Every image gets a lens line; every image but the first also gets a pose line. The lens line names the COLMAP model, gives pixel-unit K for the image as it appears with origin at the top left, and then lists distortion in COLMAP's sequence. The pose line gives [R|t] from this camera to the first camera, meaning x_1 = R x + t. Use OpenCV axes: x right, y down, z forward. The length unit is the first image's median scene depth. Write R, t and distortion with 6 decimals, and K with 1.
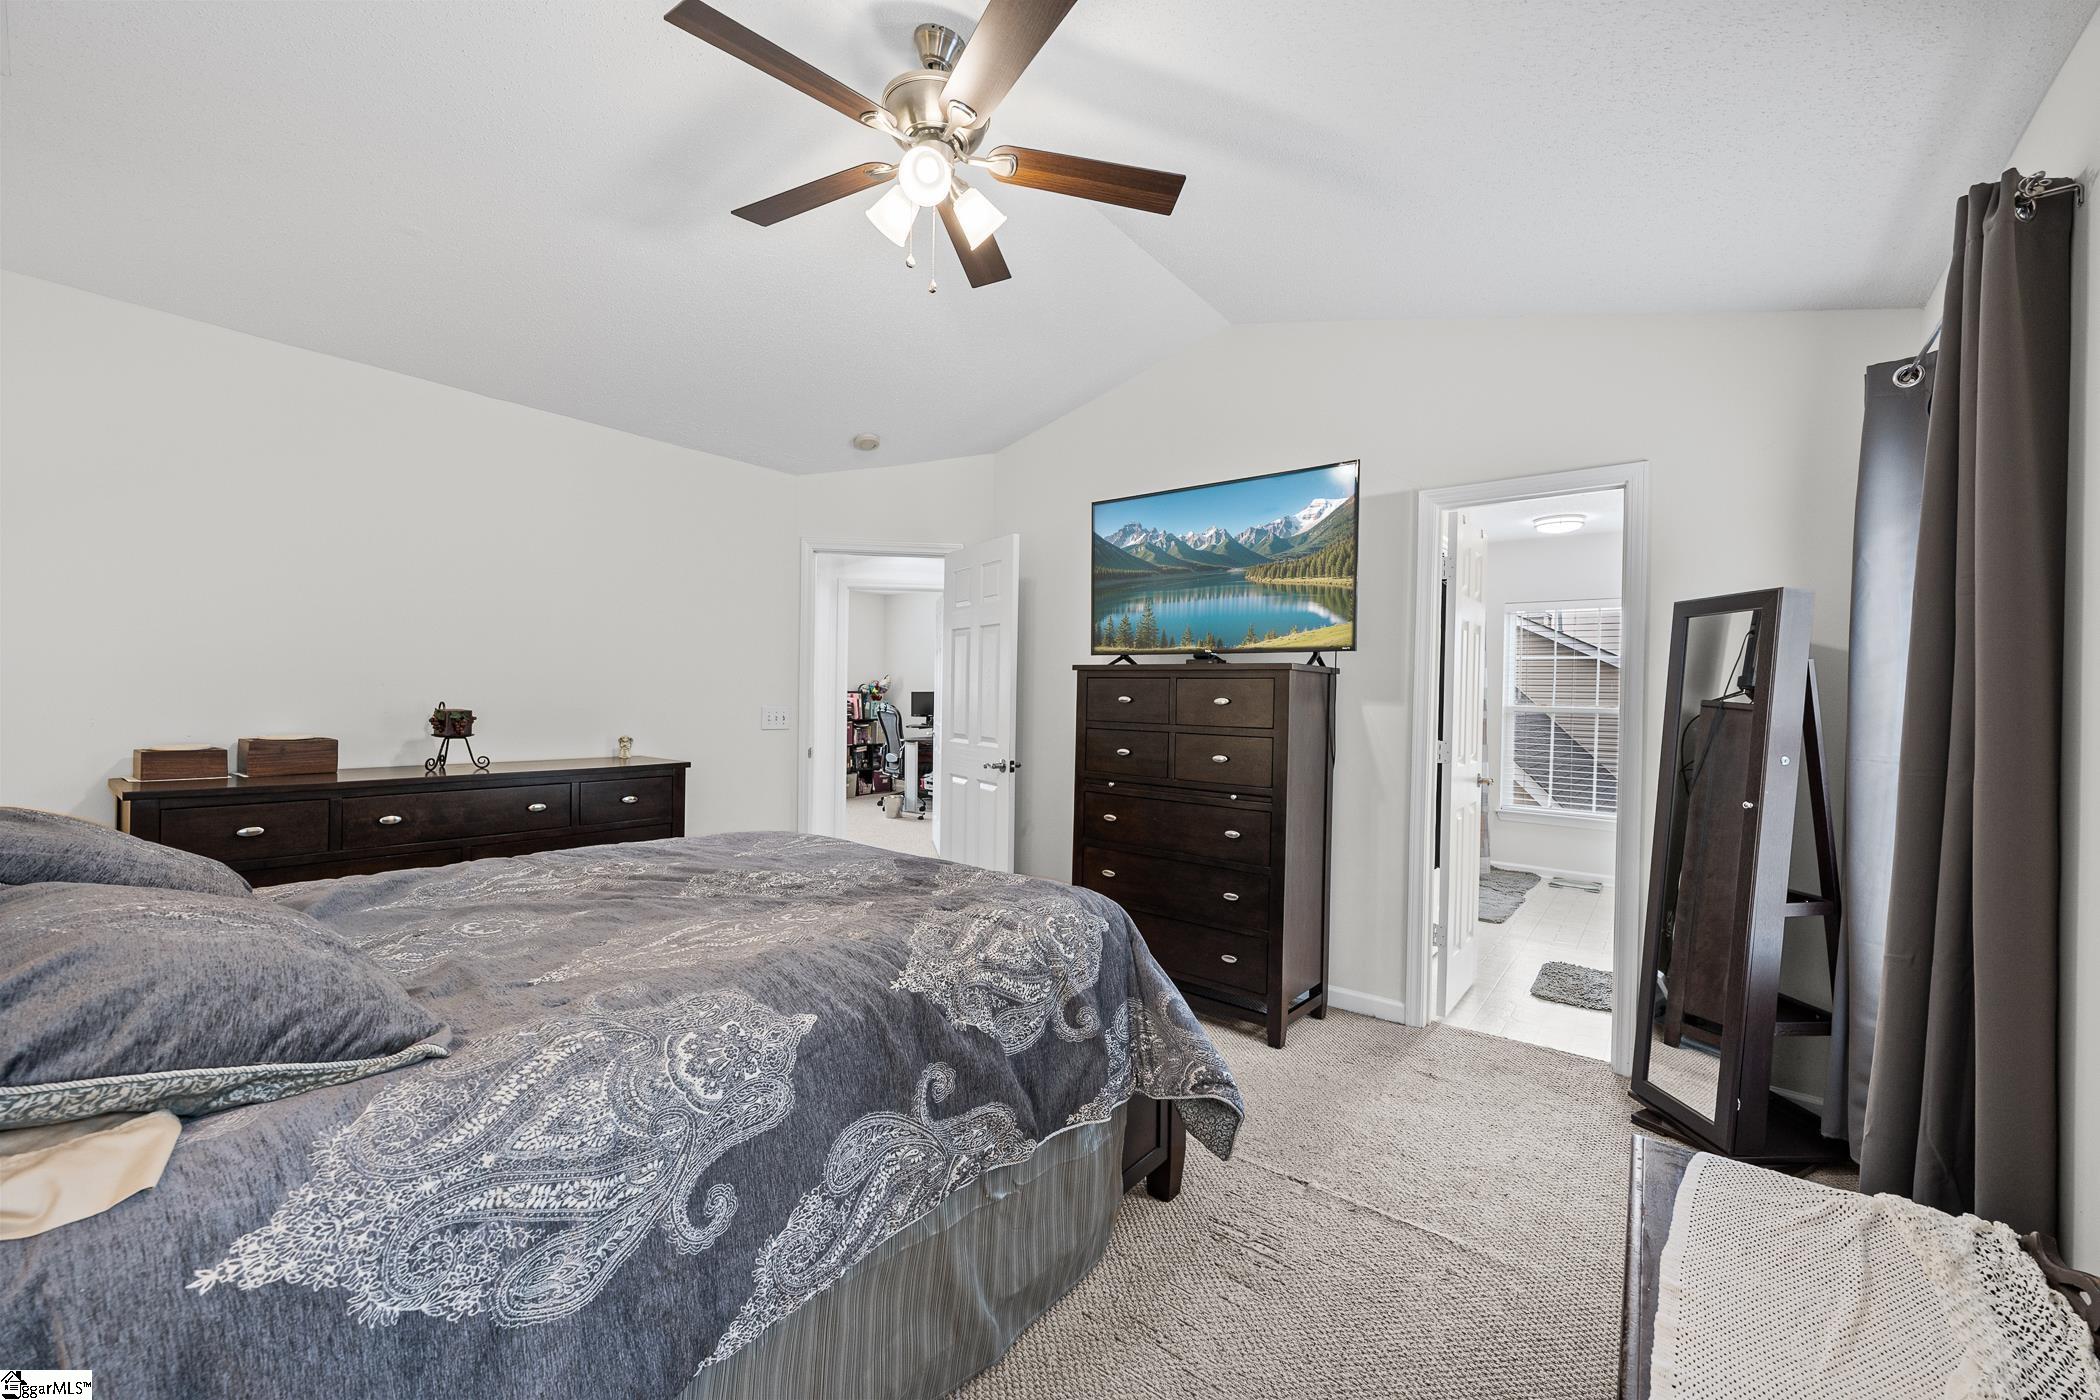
lens RADIAL K [[834.0, 0, 1039.1], [0, 834.0, 698.1], [0, 0, 1]] dist [-0.001443, 0.000345]
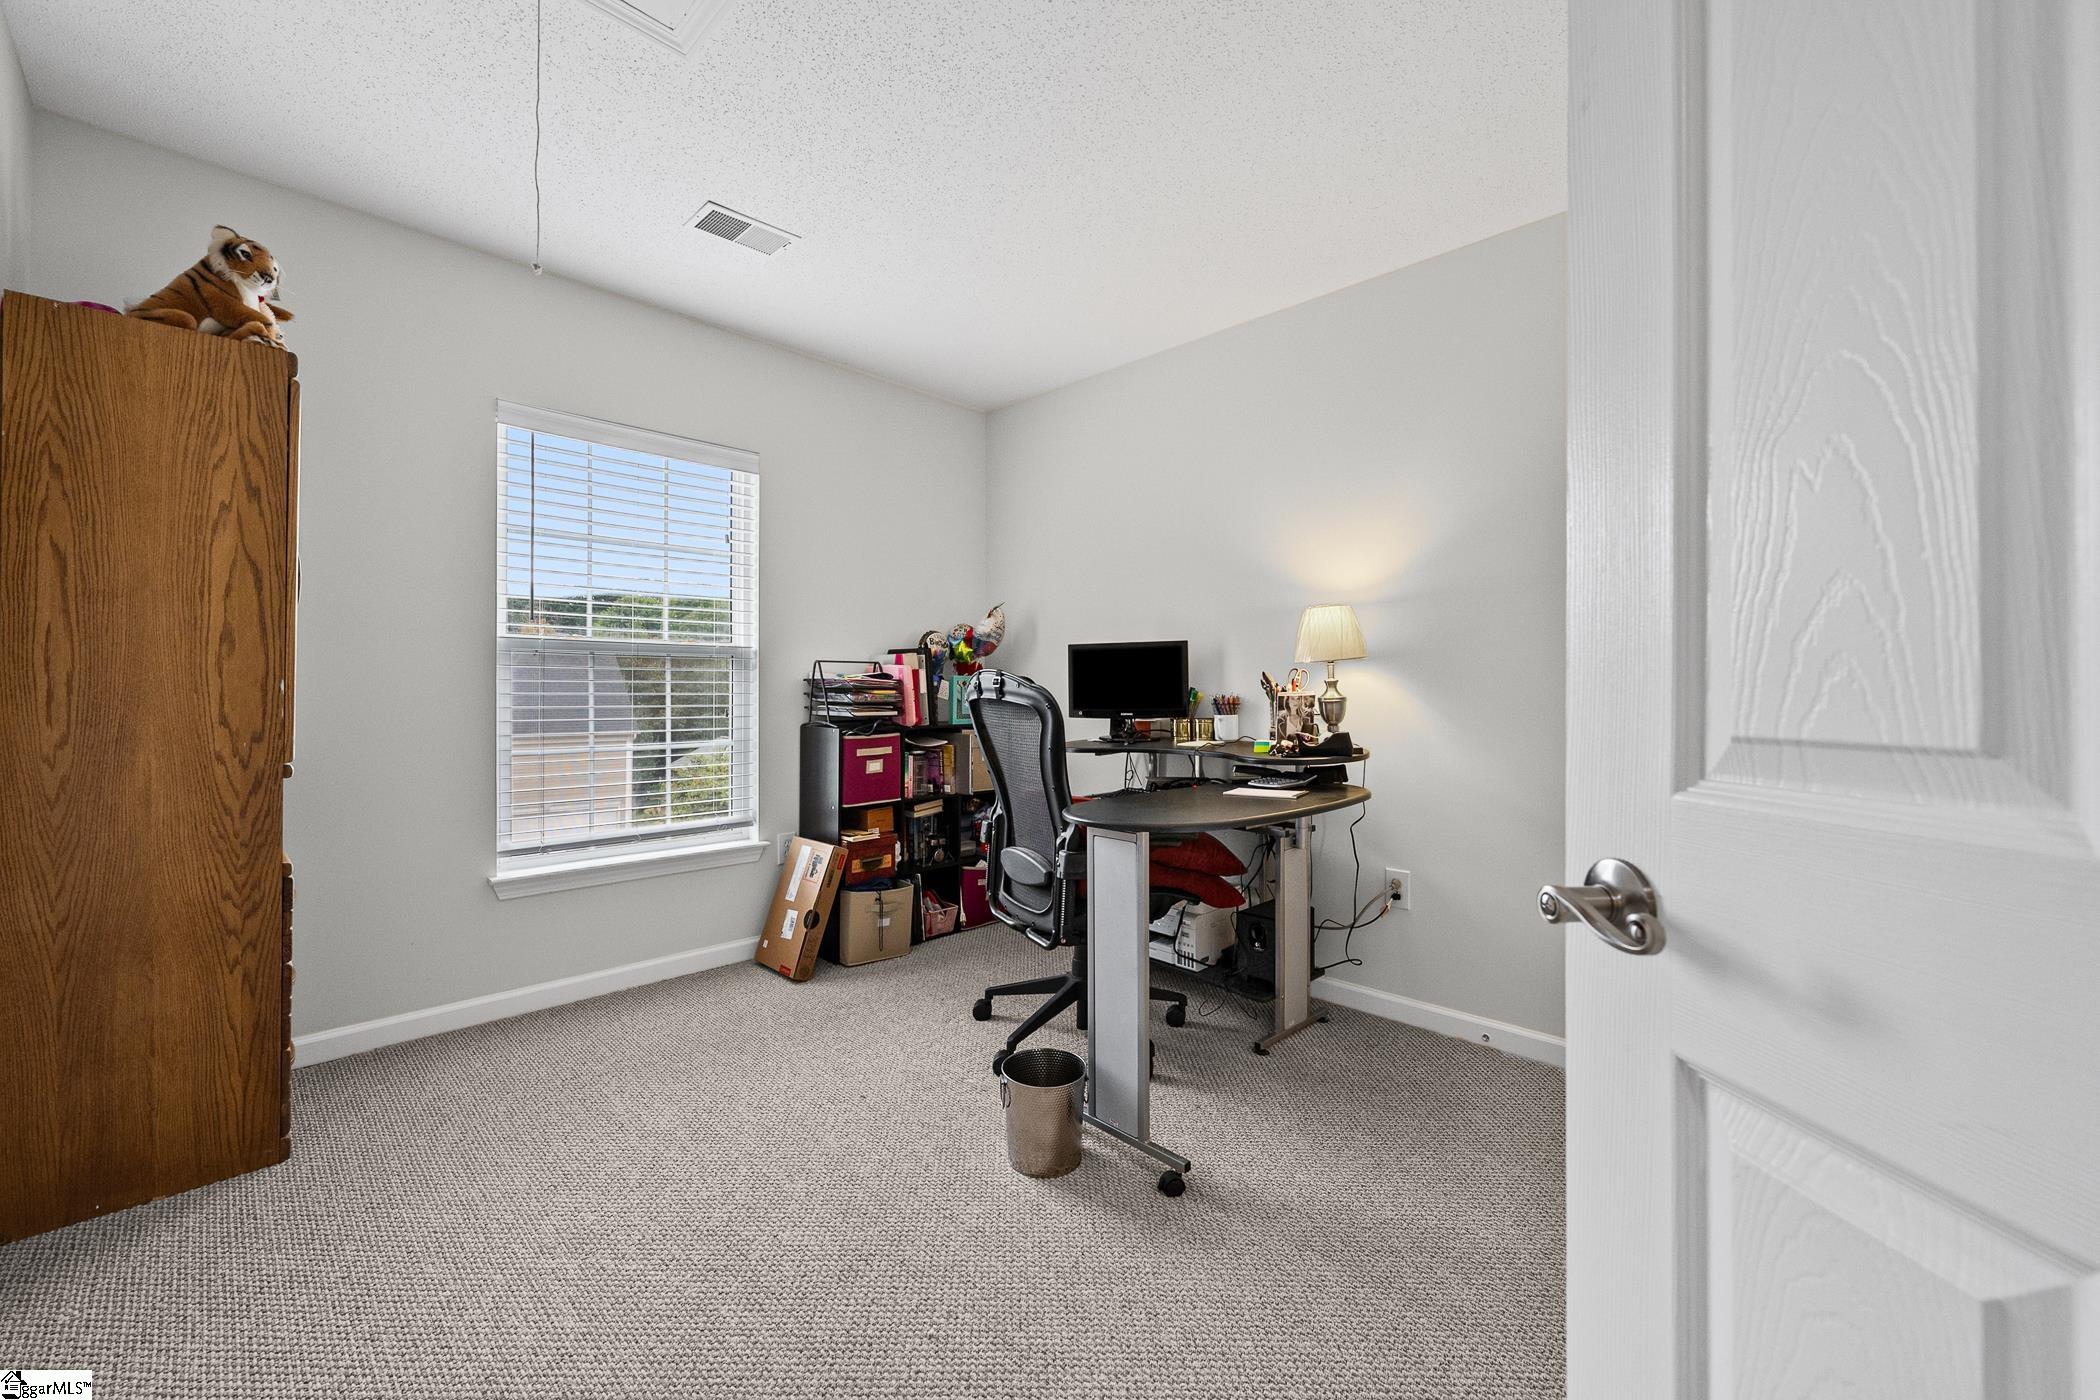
lens RADIAL K [[834.0, 0, 1045.2], [0, 834.0, 691.1], [0, 0, 1]] dist [-0.001443, 0.000345]
pose [[0.995096, -0.013692, -0.097956, -0.127136], [0.012828, 0.999873, -0.009446, 0.014461], [0.098073, 0.008143, 0.995146, 0.648708]]
